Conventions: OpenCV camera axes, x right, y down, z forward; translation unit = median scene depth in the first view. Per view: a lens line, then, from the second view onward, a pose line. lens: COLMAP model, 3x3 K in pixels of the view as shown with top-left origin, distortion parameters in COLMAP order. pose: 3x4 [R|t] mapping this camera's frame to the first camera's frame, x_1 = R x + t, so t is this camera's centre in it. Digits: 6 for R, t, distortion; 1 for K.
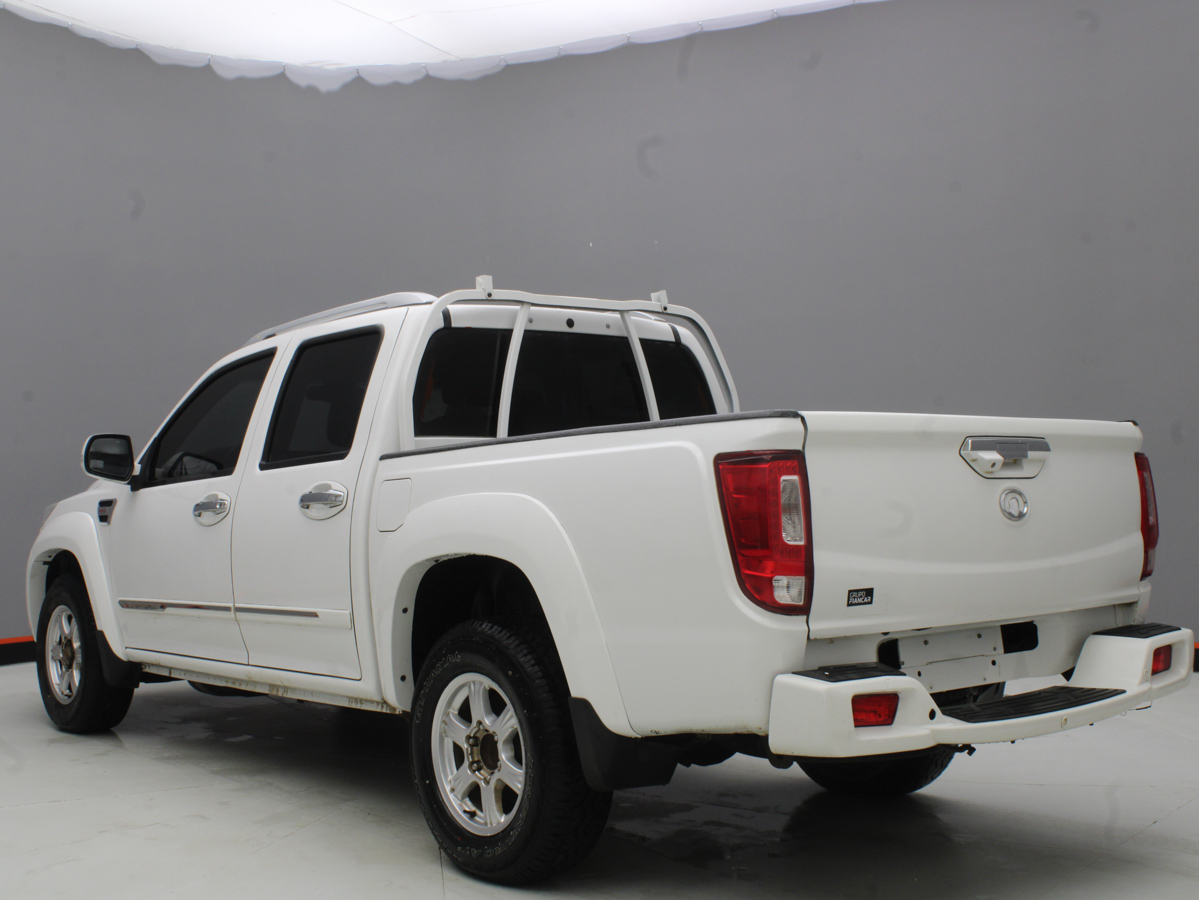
lens RADIAL K [[1483.6, 0, 599.5], [0, 1483.6, 450.0], [0, 0, 1]] dist [-0.099408, 0.061320]
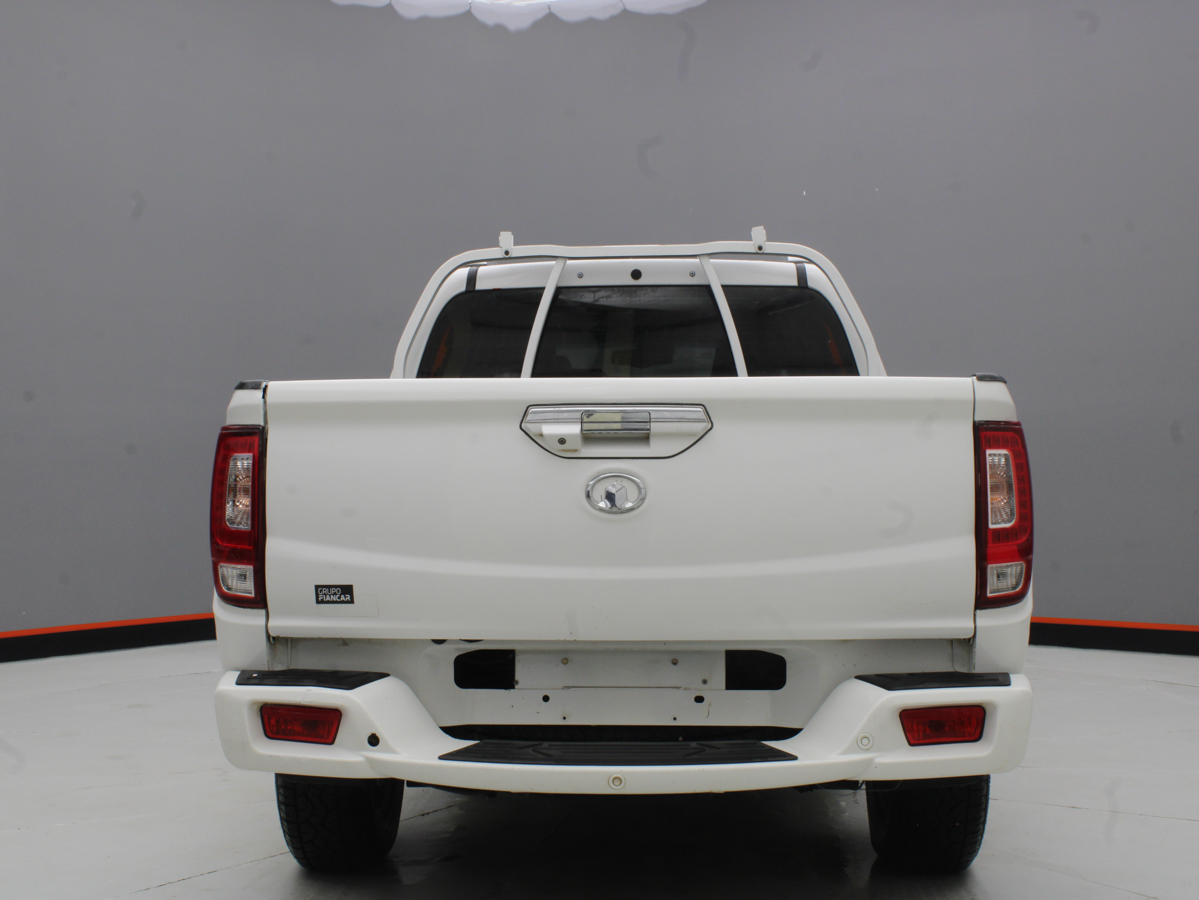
lens RADIAL K [[1591.9, 0, 599.5], [0, 1591.9, 450.0], [0, 0, 1]] dist [-0.068633, -0.036278]
pose [[0.731642, 0.008846, -0.681631, 0.836303], [0.010927, 0.999635, 0.024702, -0.005633], [0.681601, -0.025521, 0.731279, 0.387606]]
